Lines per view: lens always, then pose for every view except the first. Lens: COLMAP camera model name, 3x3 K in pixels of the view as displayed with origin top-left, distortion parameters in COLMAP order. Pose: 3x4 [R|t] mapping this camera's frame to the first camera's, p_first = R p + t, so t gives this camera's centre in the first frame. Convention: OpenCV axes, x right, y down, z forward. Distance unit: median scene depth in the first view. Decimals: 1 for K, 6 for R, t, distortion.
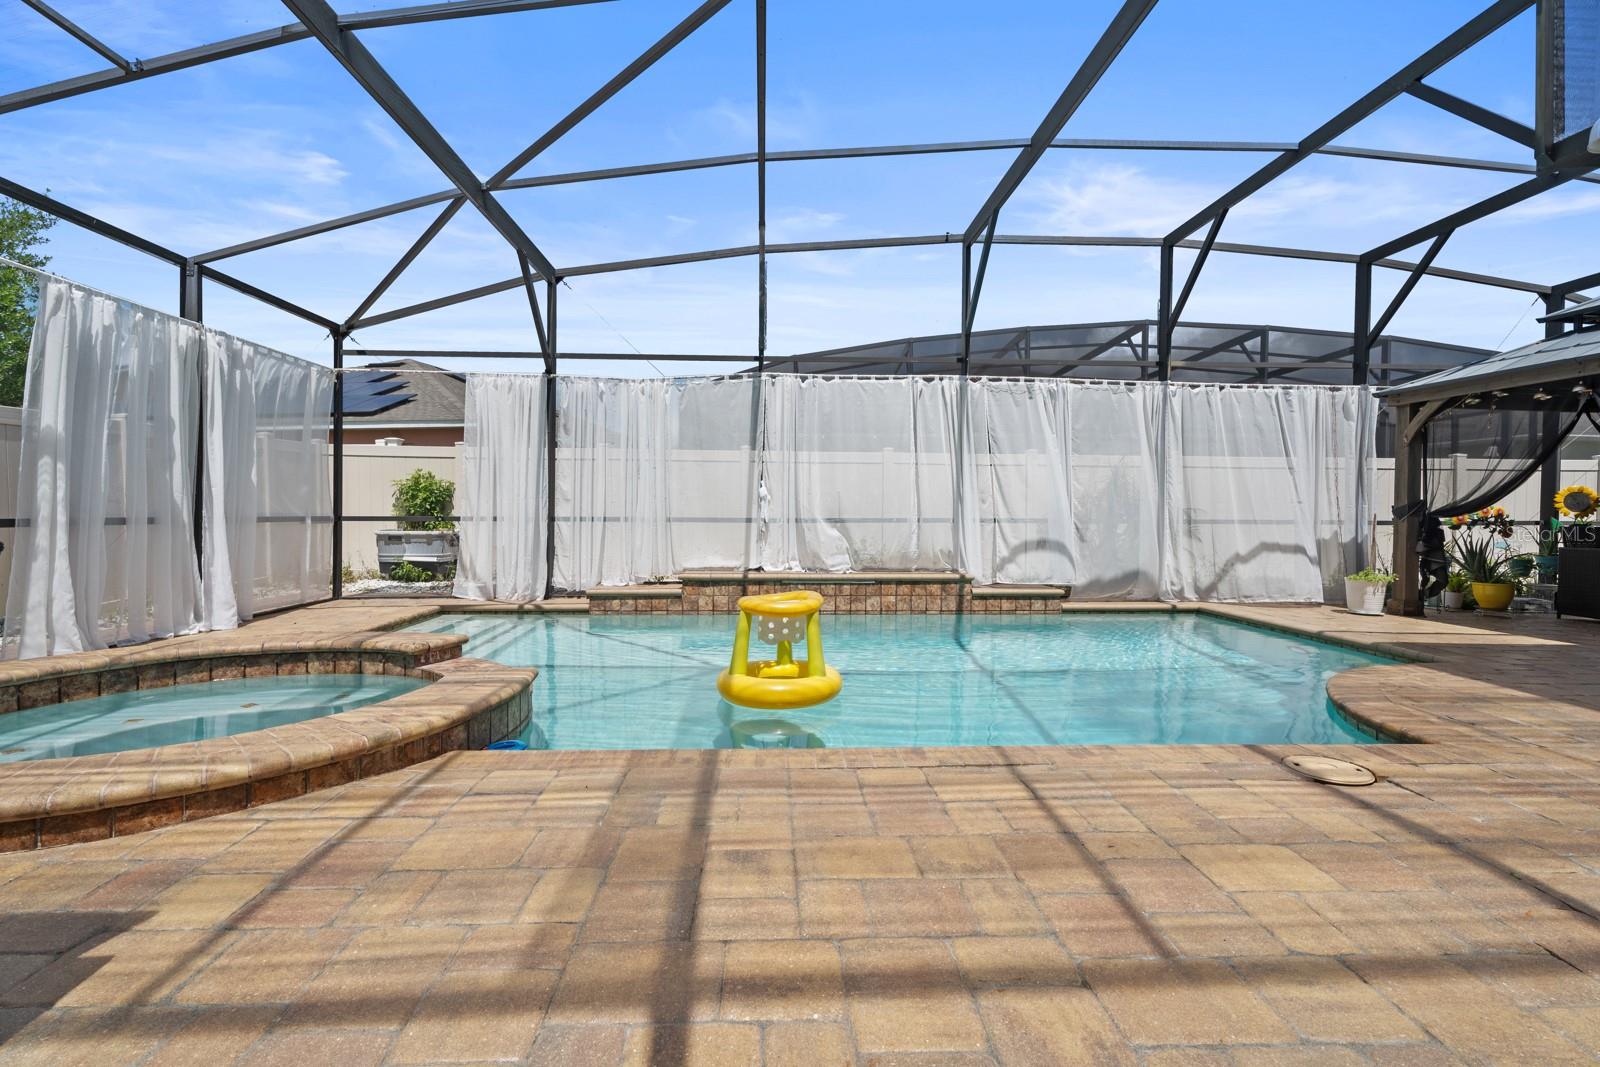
lens RADIAL K [[729.3, 0, 812.1], [0, 729.3, 522.4], [0, 0, 1]] dist [0.001118, 0.000994]
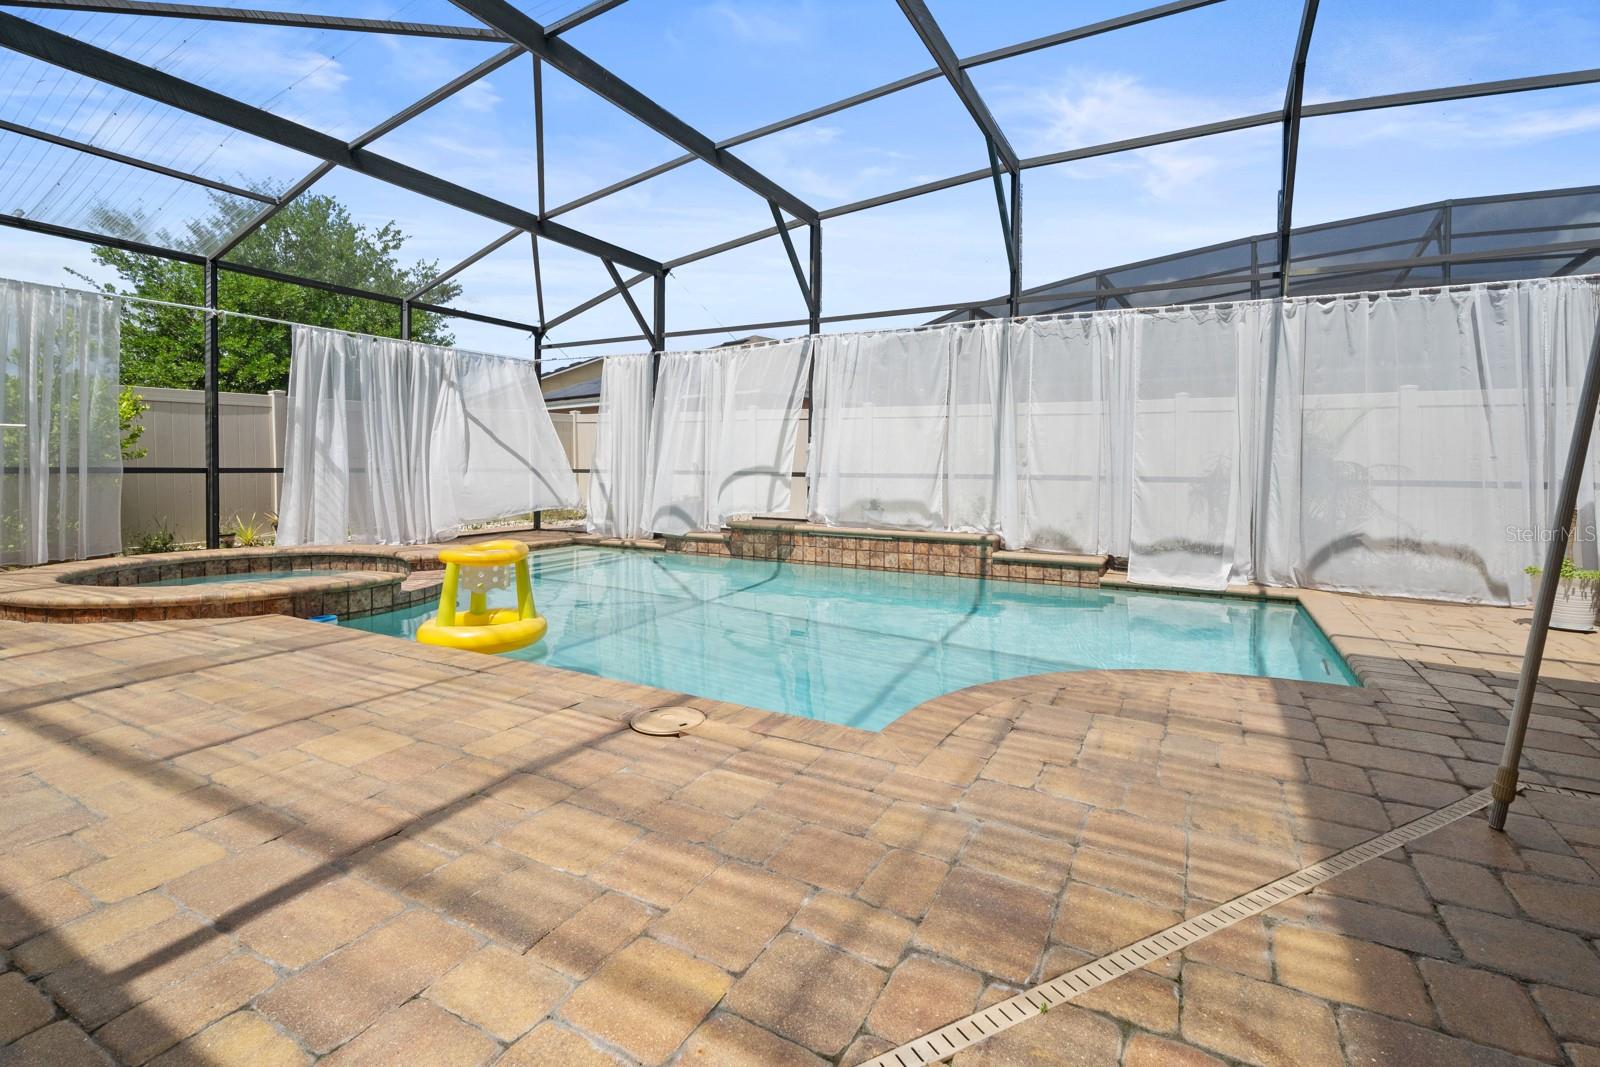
lens RADIAL K [[729.3, 0, 783.9], [0, 729.3, 509.3], [0, 0, 1]] dist [0.001118, 0.000994]
pose [[0.854167, 0.033717, -0.518905, 0.470485], [-0.012103, 0.998914, 0.044983, -0.000937], [0.519859, -0.032142, 0.853647, 0.078680]]
